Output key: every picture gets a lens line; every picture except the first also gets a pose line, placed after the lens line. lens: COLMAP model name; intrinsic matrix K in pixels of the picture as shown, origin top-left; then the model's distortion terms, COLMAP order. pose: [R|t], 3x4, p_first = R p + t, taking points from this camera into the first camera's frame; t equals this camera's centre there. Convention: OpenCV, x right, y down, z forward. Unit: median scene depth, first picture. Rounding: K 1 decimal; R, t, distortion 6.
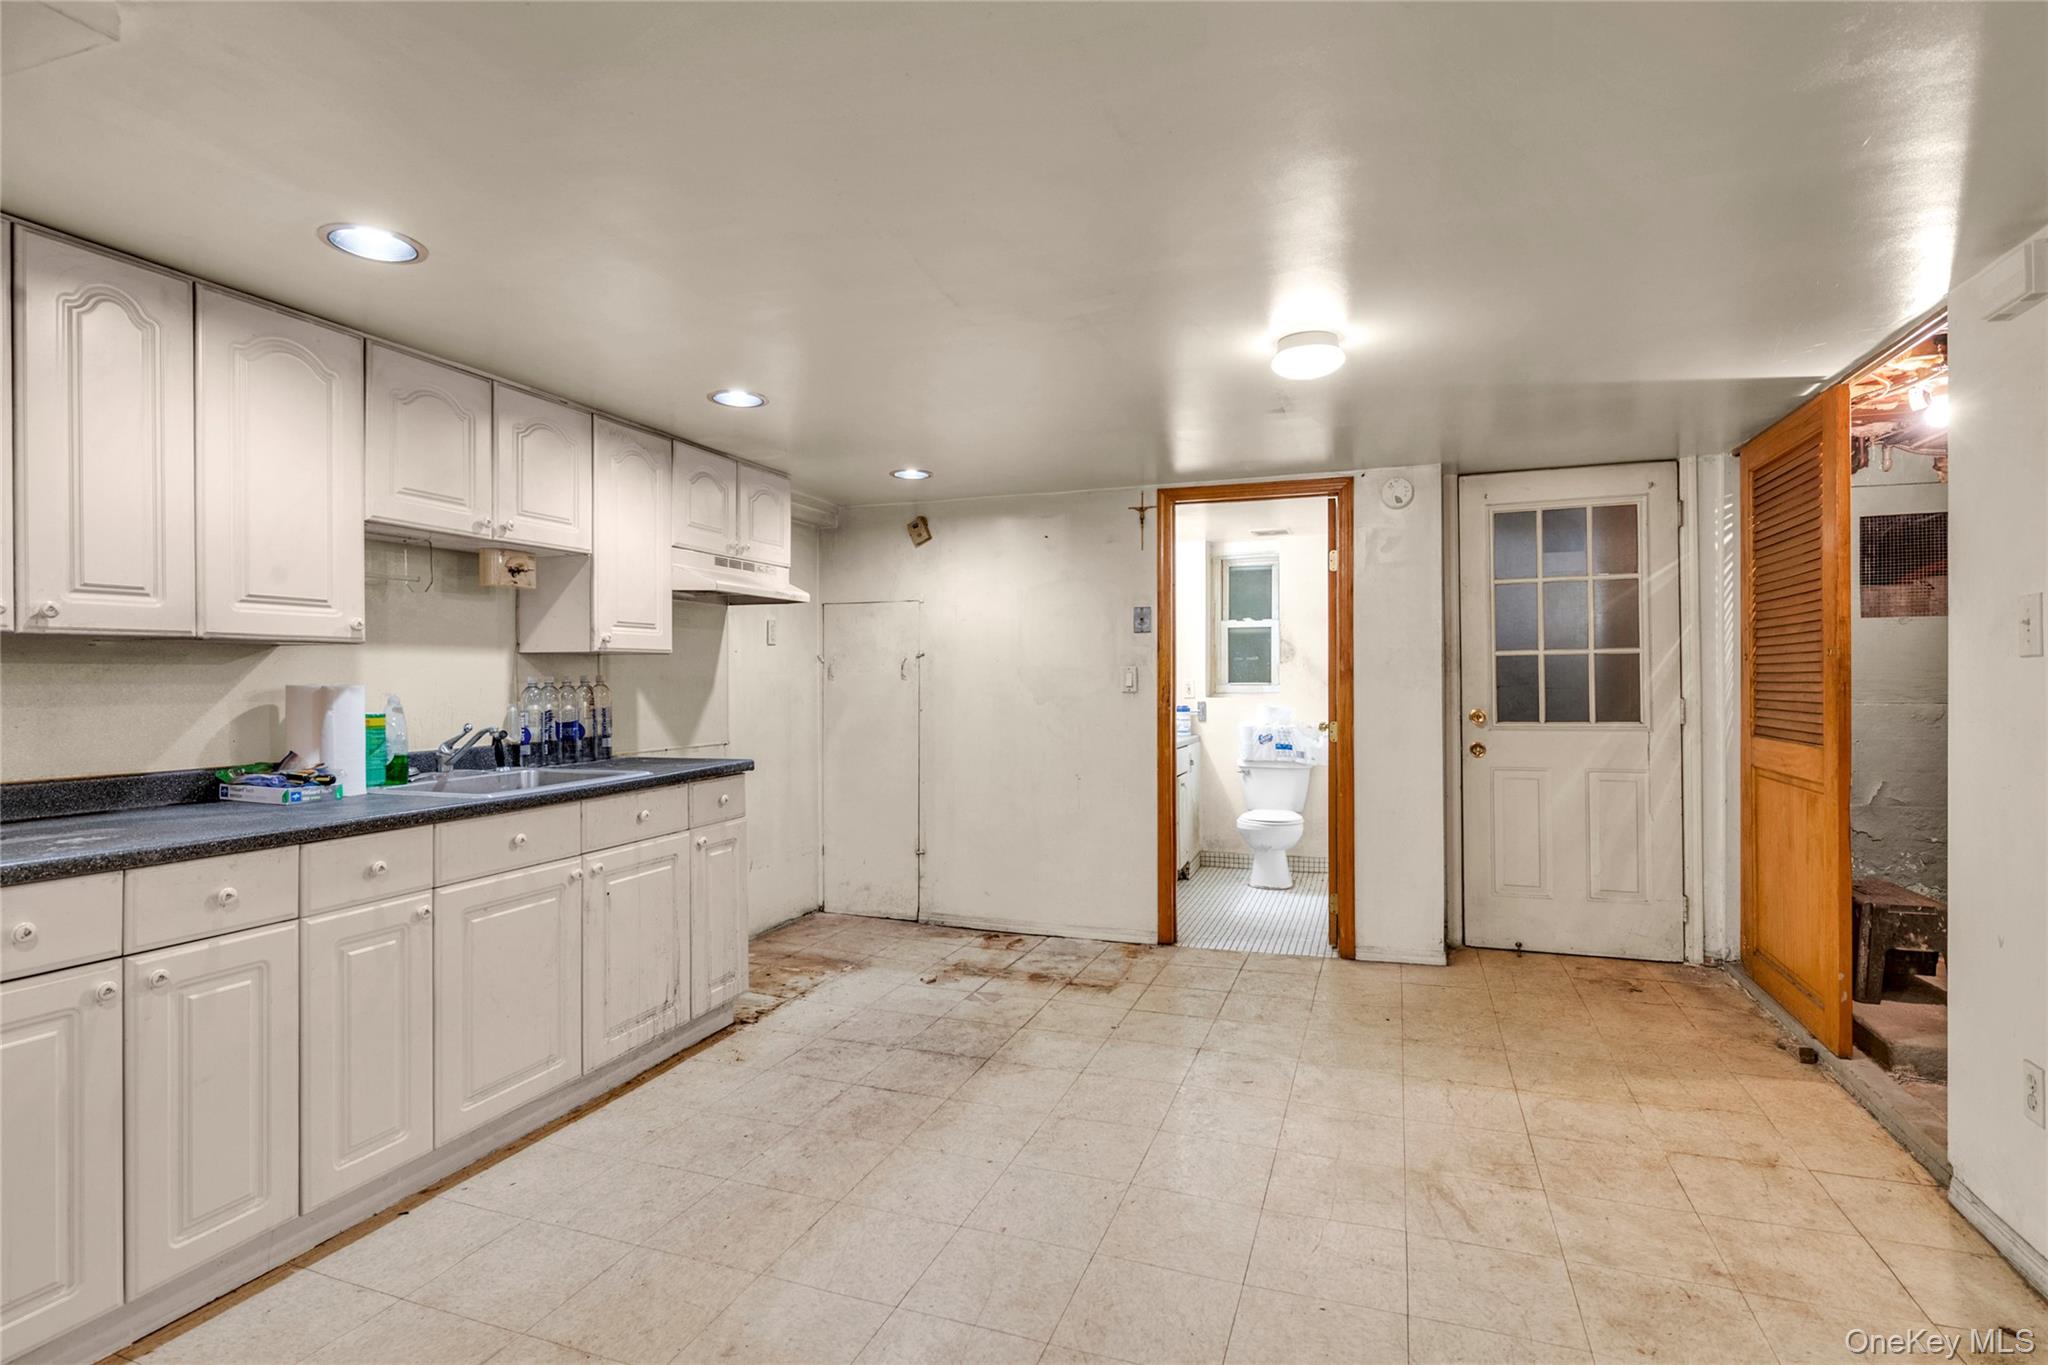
lens RADIAL K [[1054.8, 0, 1024.0], [0, 1054.8, 682.5], [0, 0, 1]] dist [0.000636, -0.000358]
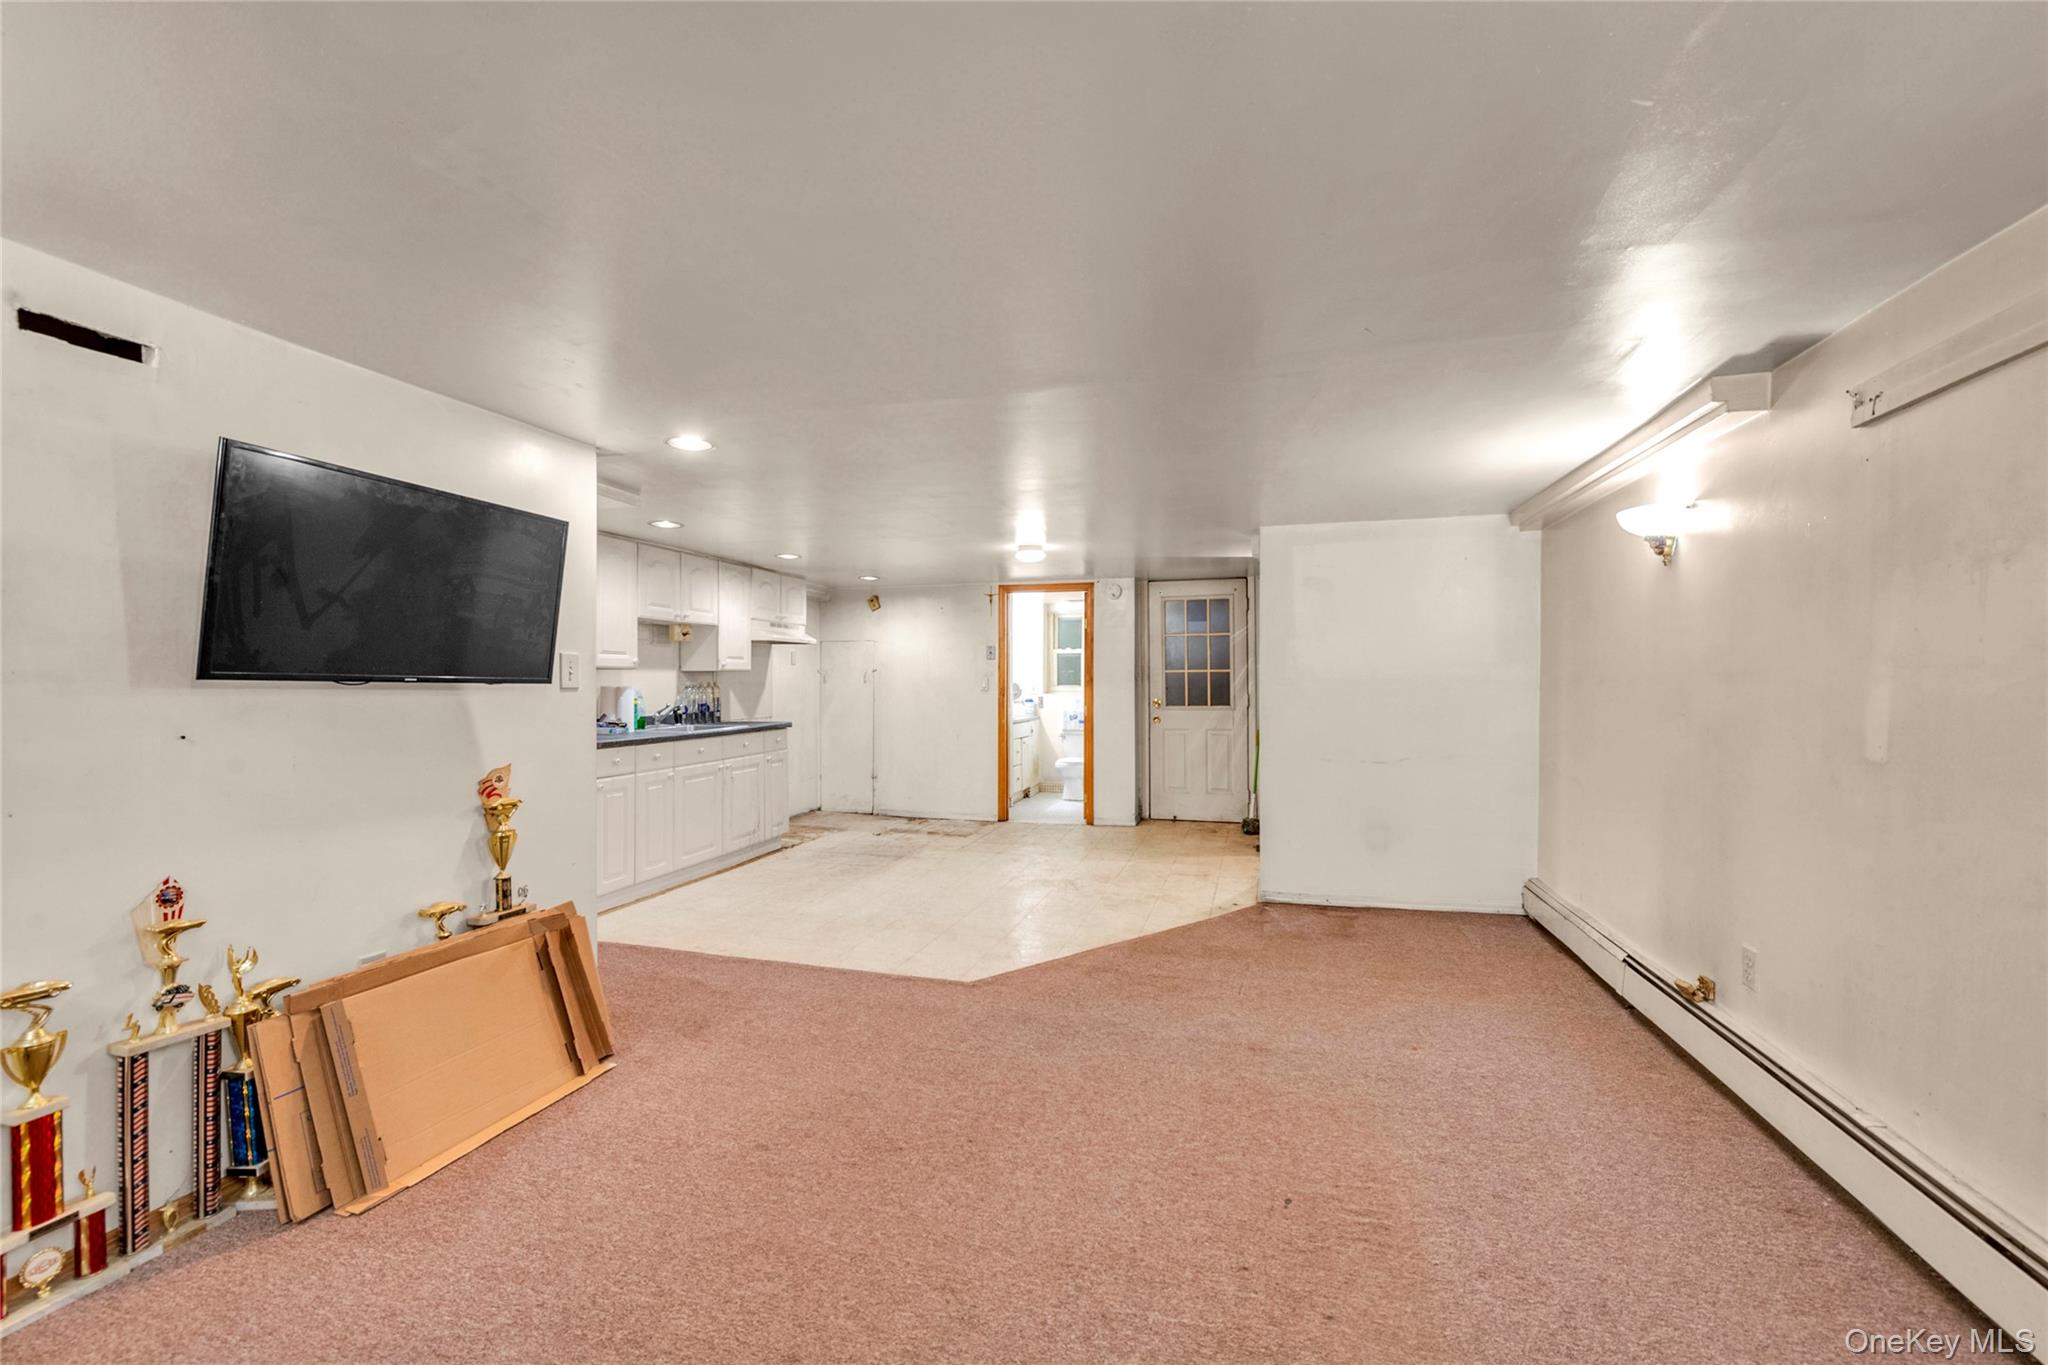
lens RADIAL K [[826.5, 0, 1024.0], [0, 826.5, 682.5], [0, 0, 1]] dist [-0.011275, -0.000889]
pose [[0.997535, 0.003397, 0.070094, 0.074157], [-0.003279, 0.999993, -0.001795, -0.003232], [-0.070100, 0.001561, 0.997539, -0.556729]]
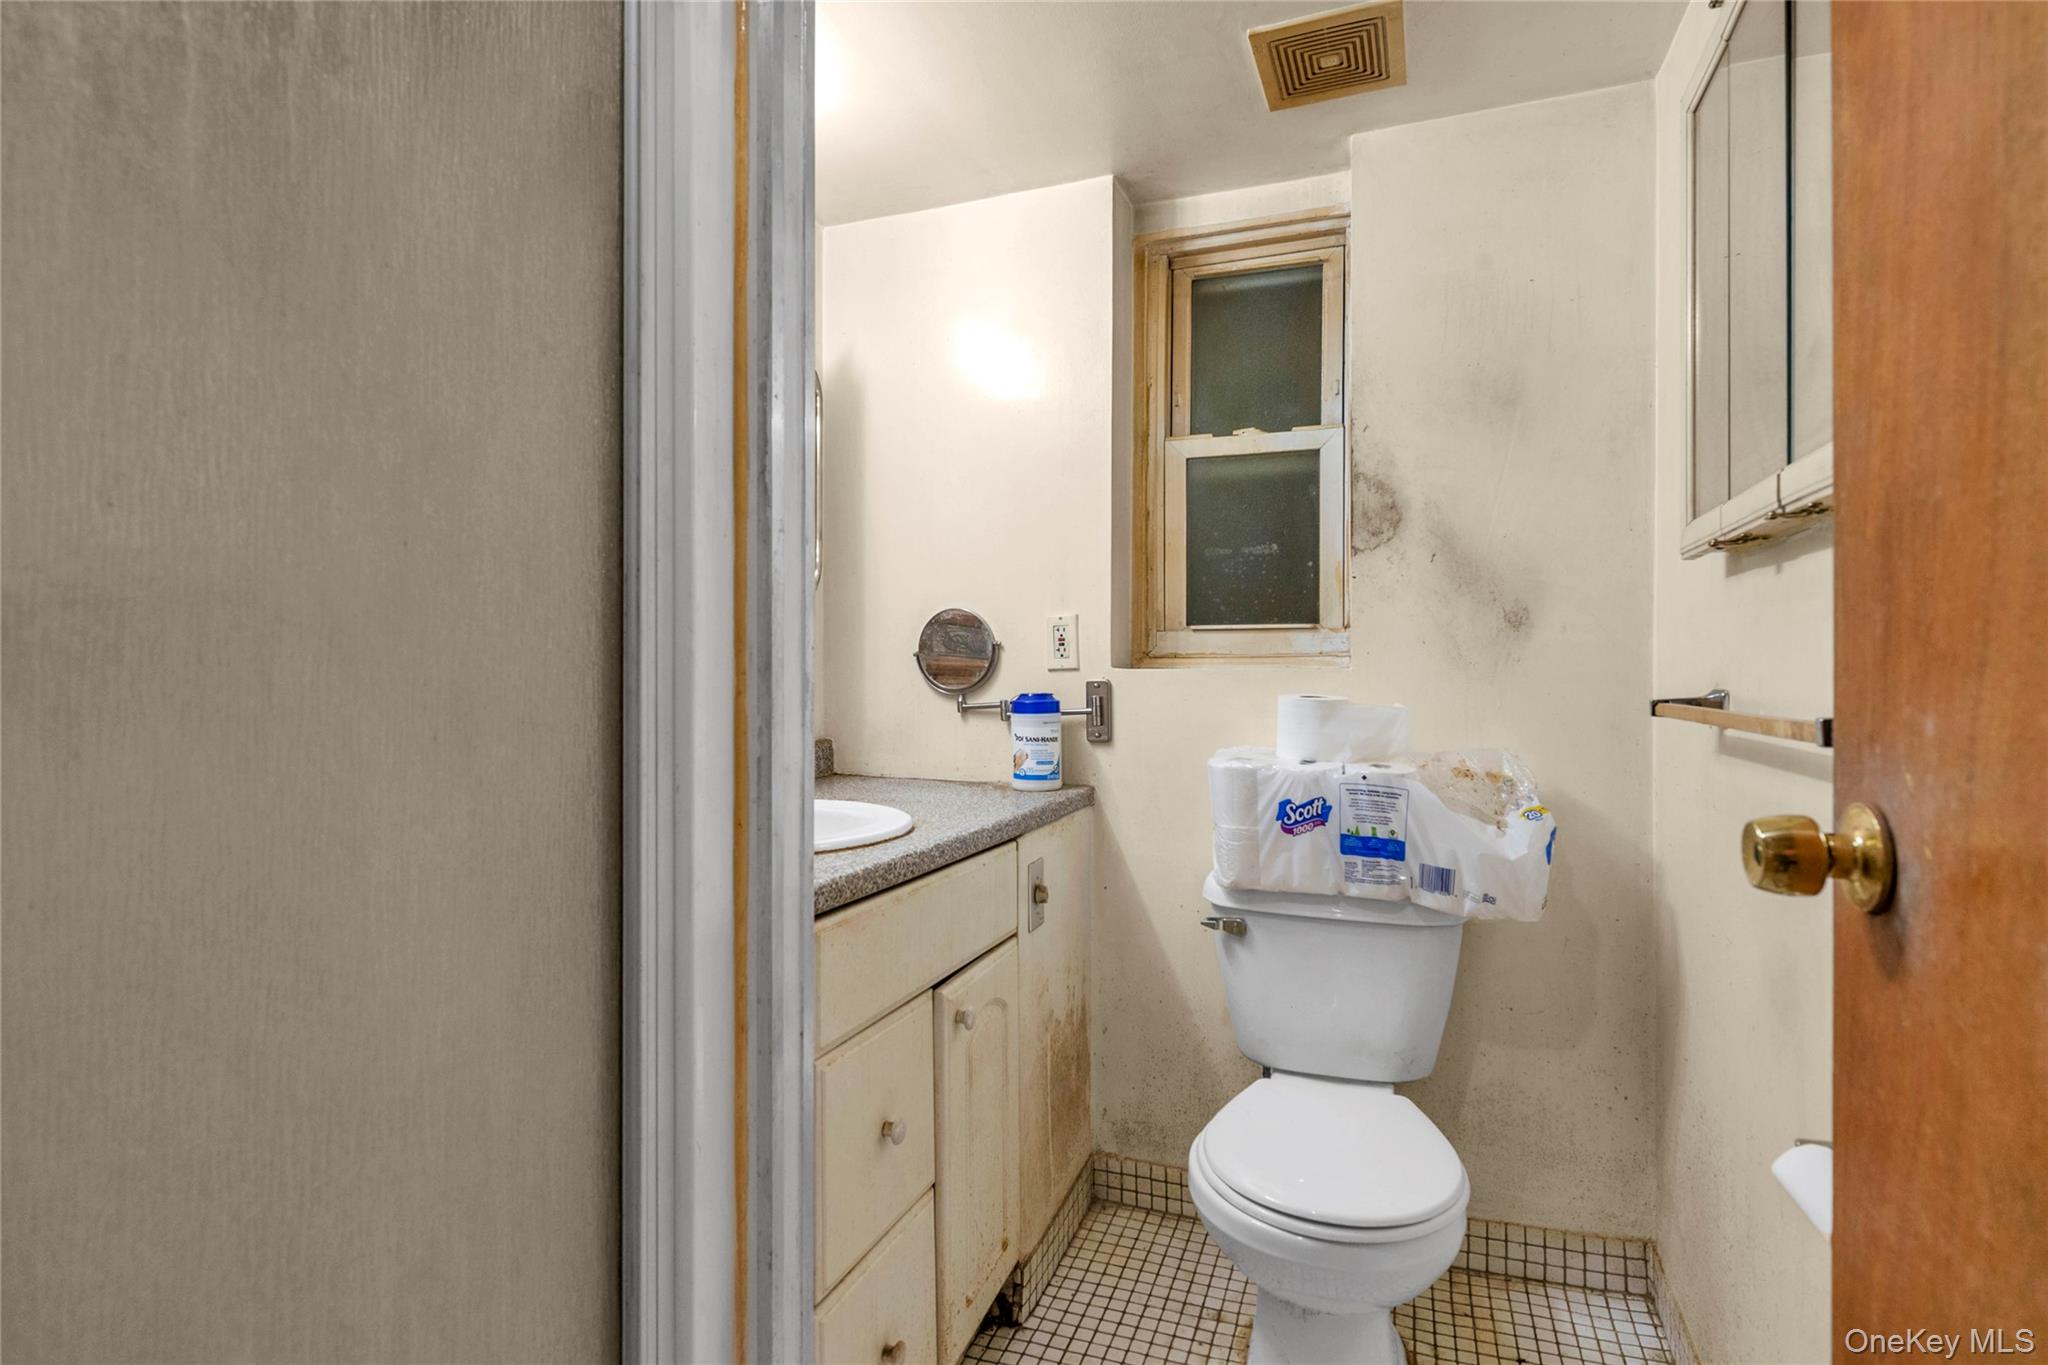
lens RADIAL K [[1045.3, 0, 1024.0], [0, 1045.3, 682.5], [0, 0, 1]] dist [-0.000729, -0.000035]
pose [[0.999749, 0.004437, -0.021957, 0.244614], [-0.004231, 0.999947, 0.009381, 0.025232], [0.021998, -0.009286, 0.999715, 1.096895]]
